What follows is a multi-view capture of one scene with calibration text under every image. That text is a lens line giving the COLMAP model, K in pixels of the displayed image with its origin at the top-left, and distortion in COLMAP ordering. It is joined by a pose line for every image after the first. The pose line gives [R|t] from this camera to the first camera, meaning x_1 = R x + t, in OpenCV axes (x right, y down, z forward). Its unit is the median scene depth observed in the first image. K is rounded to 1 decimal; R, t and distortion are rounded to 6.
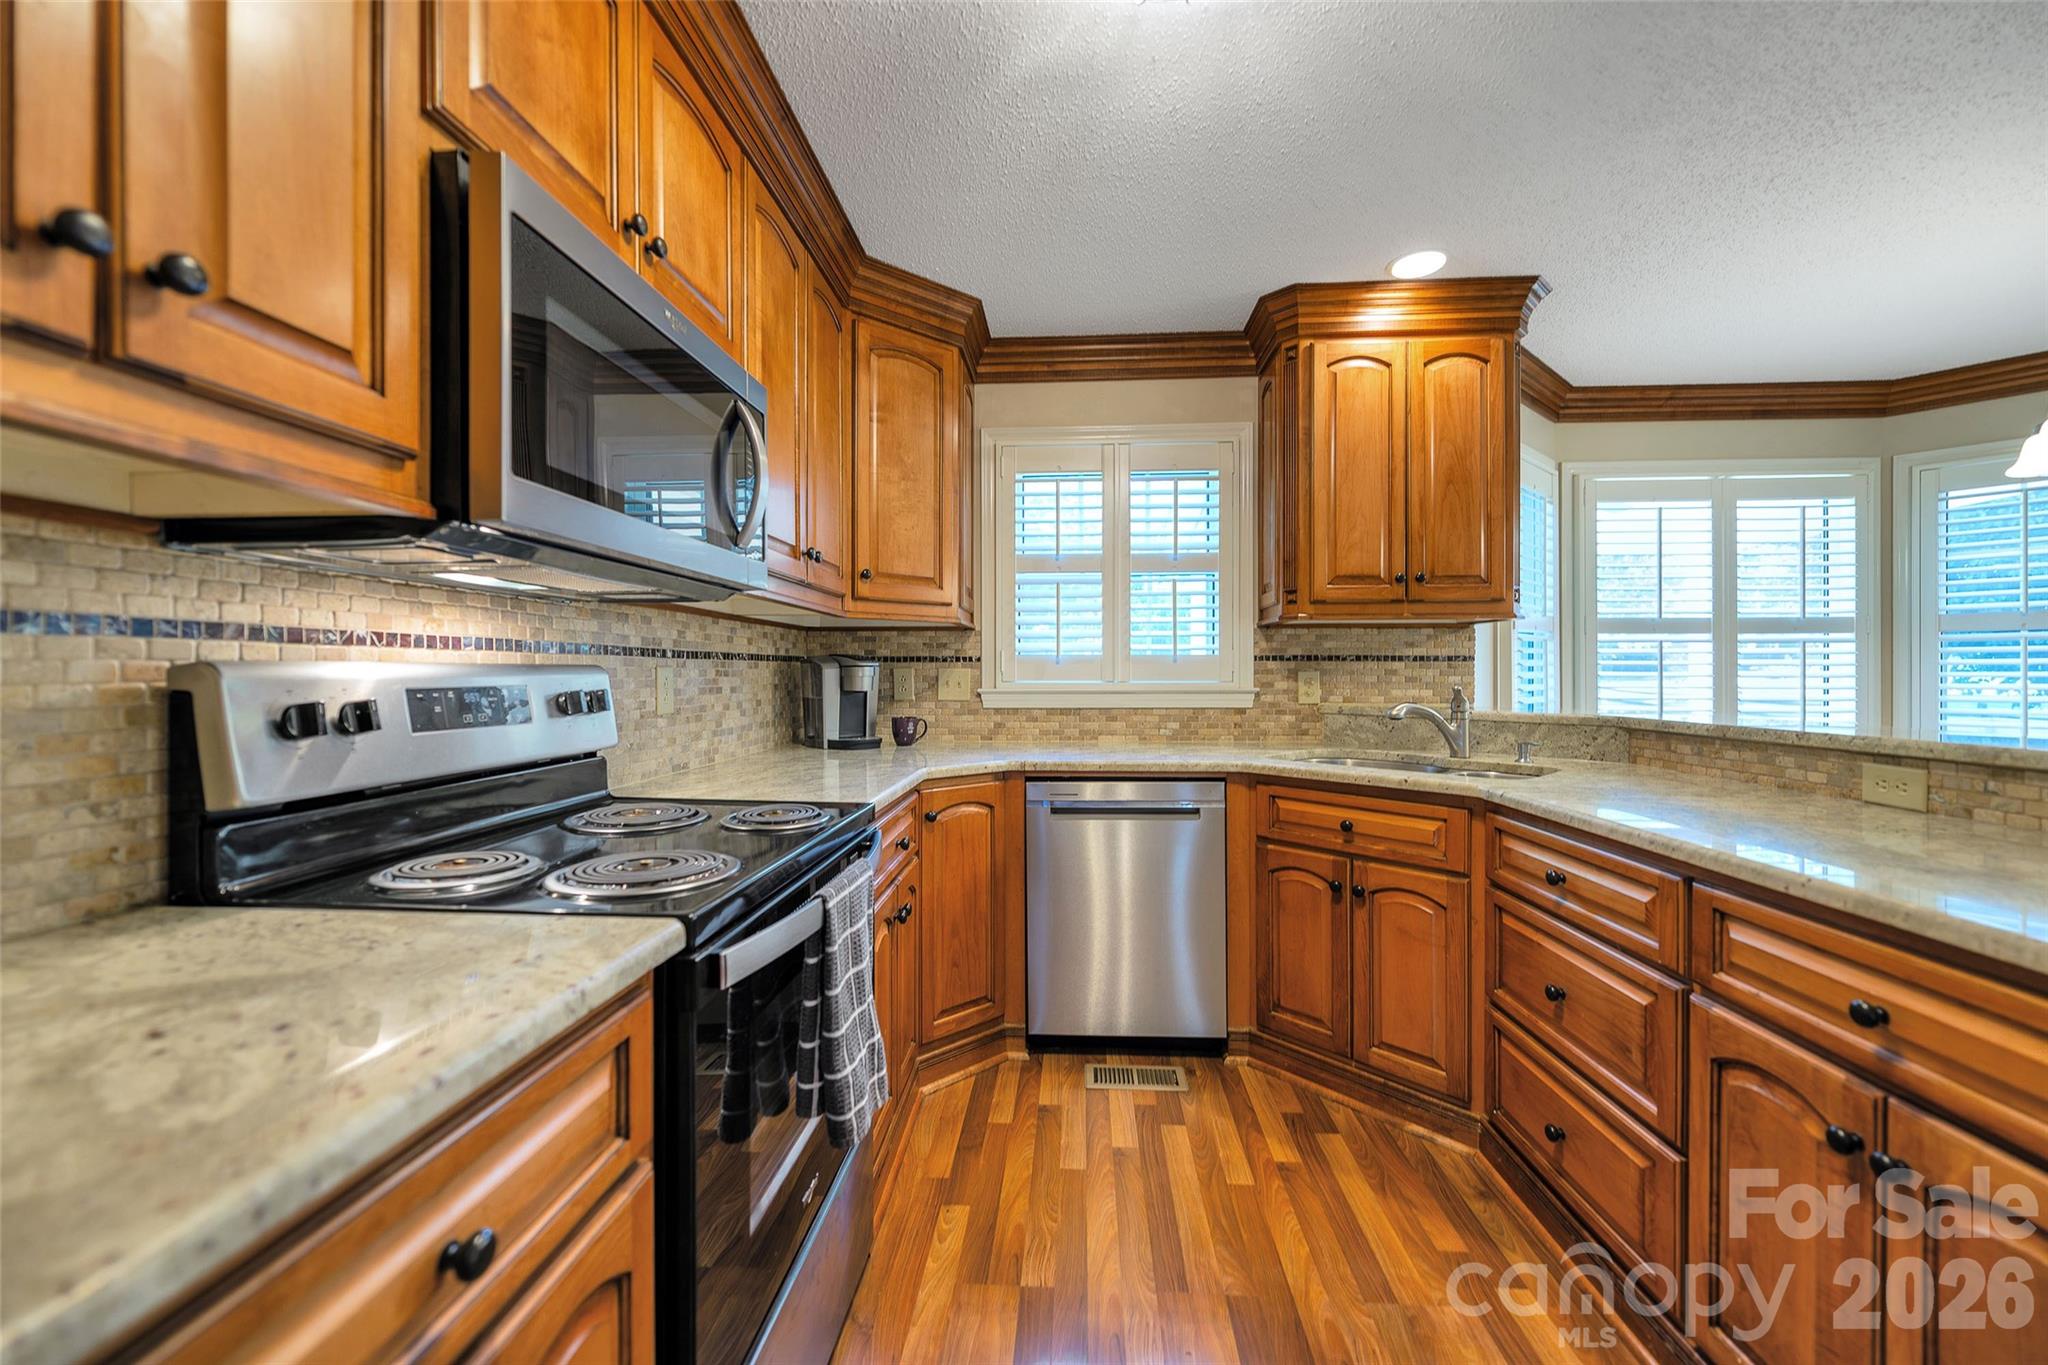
lens RADIAL K [[828.3, 0, 1012.7], [0, 828.3, 678.8], [0, 0, 1]] dist [-0.003184, -0.001175]
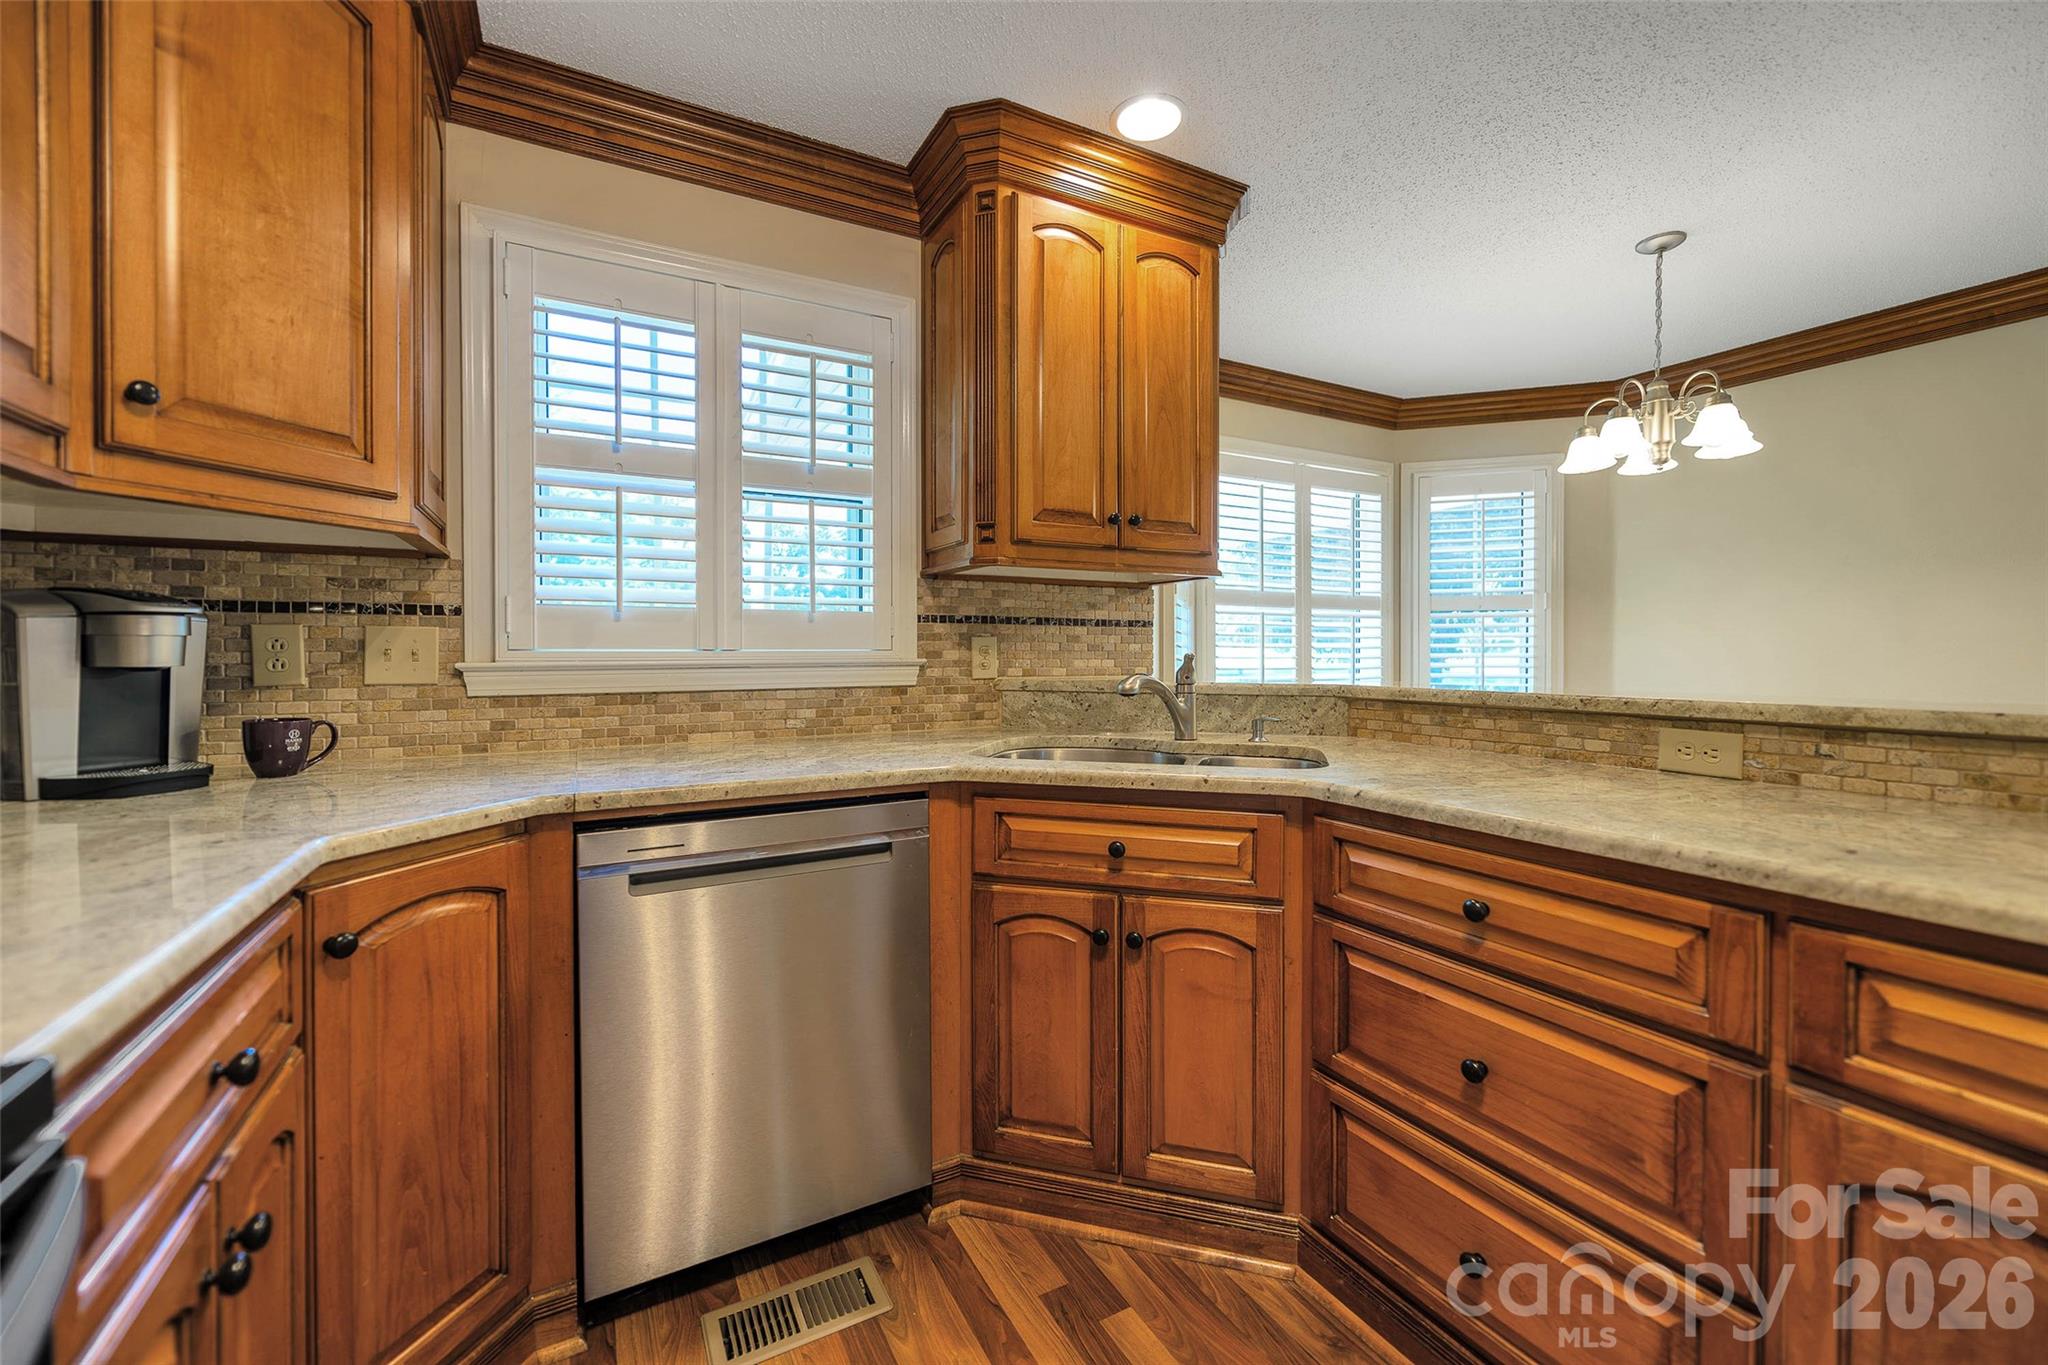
lens RADIAL K [[854.4, 0, 1083.2], [0, 854.4, 657.6], [0, 0, 1]] dist [-0.002648, -0.001180]
pose [[0.822100, -0.004059, 0.569329, -0.027744], [0.003602, 0.999992, 0.001928, 0.011490], [-0.569332, 0.000465, 0.822107, 0.359269]]
